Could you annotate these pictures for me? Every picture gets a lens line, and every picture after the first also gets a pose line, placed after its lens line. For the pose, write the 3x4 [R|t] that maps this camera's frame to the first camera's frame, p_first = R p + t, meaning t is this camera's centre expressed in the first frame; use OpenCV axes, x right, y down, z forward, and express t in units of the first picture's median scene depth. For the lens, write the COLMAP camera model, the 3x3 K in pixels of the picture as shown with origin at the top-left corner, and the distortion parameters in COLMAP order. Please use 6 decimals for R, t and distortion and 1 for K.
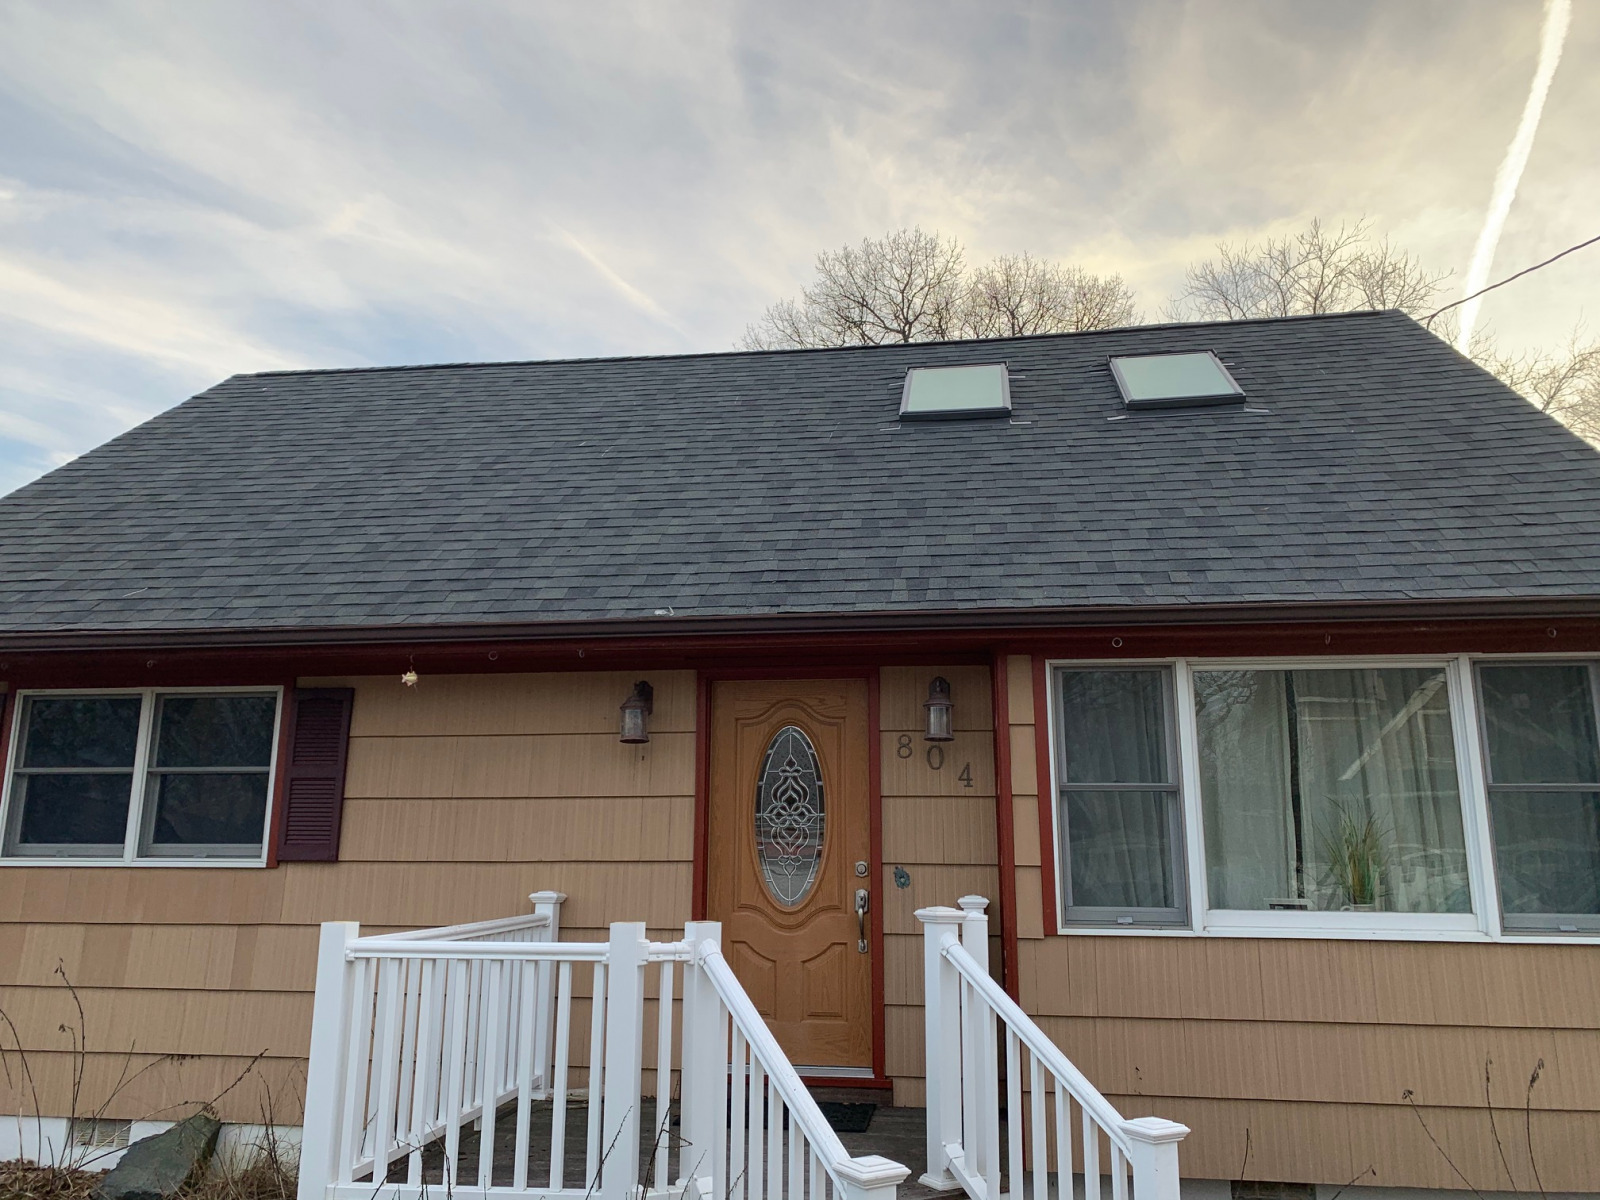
lens RADIAL K [[1217.3, 0, 800.0], [0, 1217.3, 600.0], [0, 0, 1]] dist [0.055516, -0.051841]
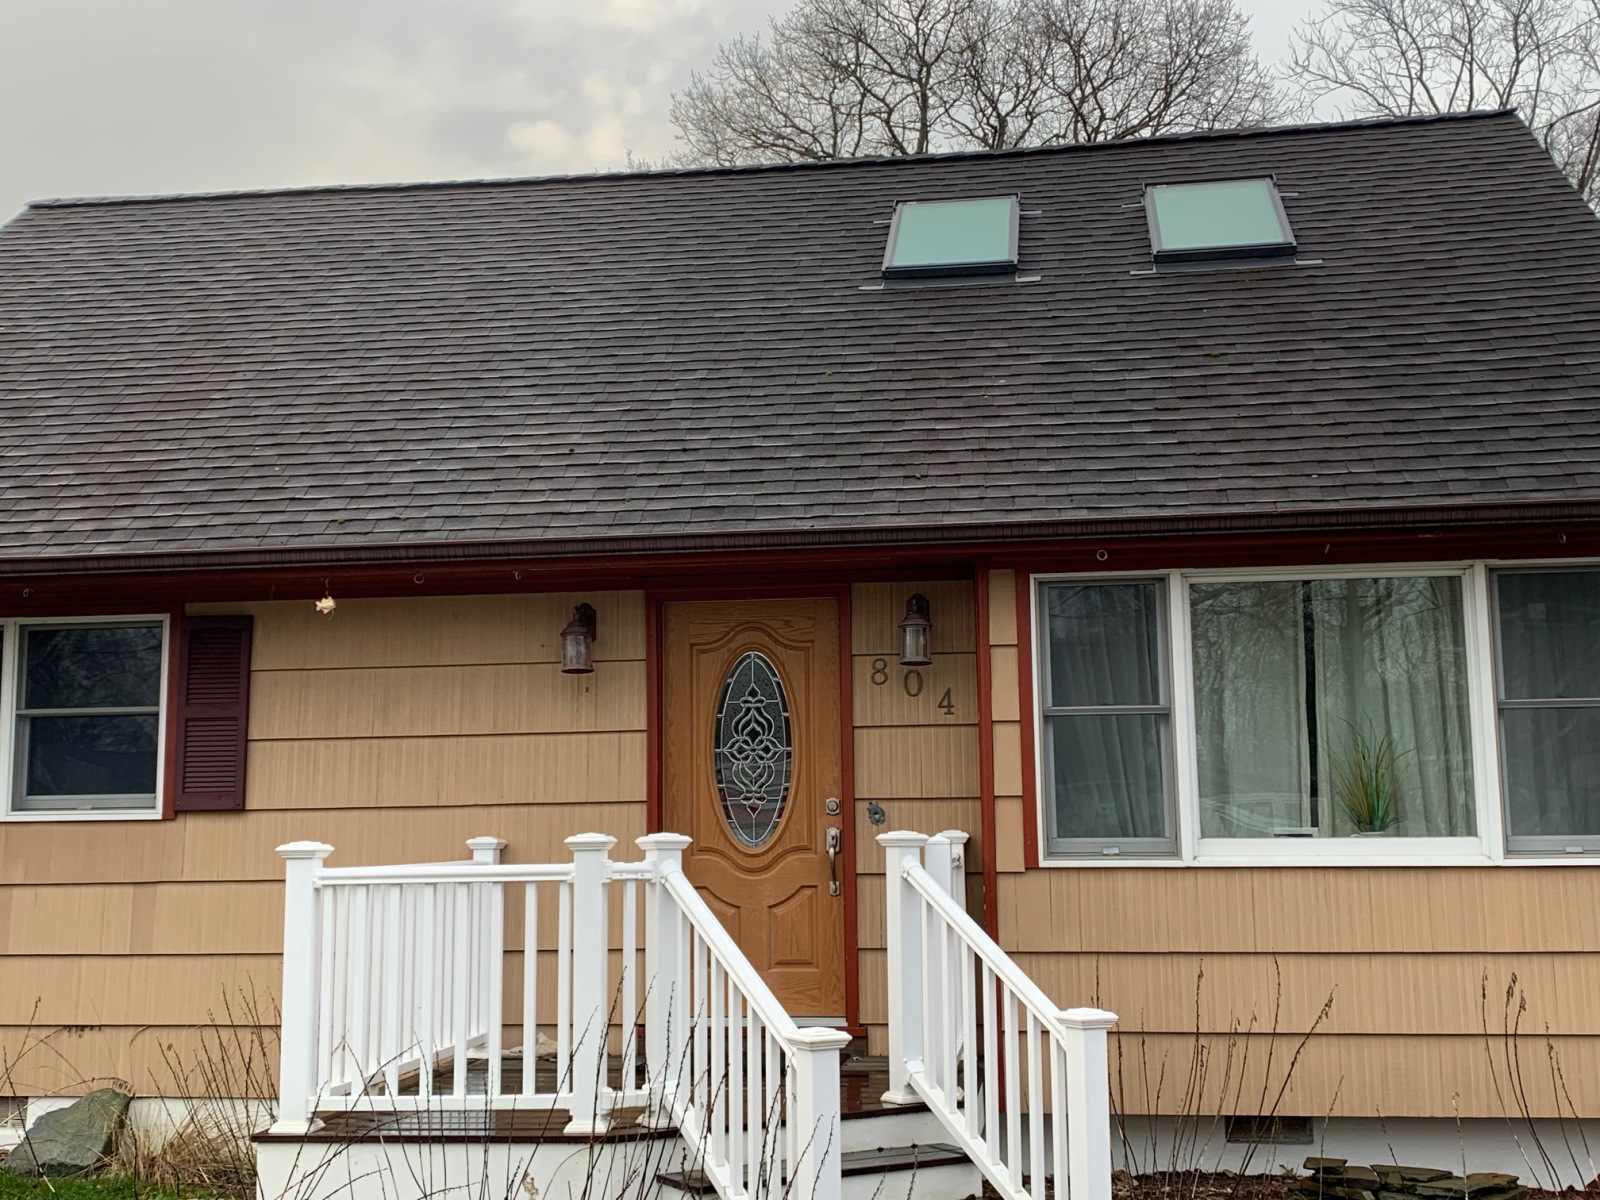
lens RADIAL K [[1886.8, 0, 800.0], [0, 1886.8, 600.0], [0, 0, 1]] dist [0.145555, 0.008224]
pose [[0.999838, -0.016589, 0.006951, 0.019160], [0.015990, 0.996760, 0.078831, -0.044276], [-0.008236, -0.078707, 0.996864, -0.393405]]
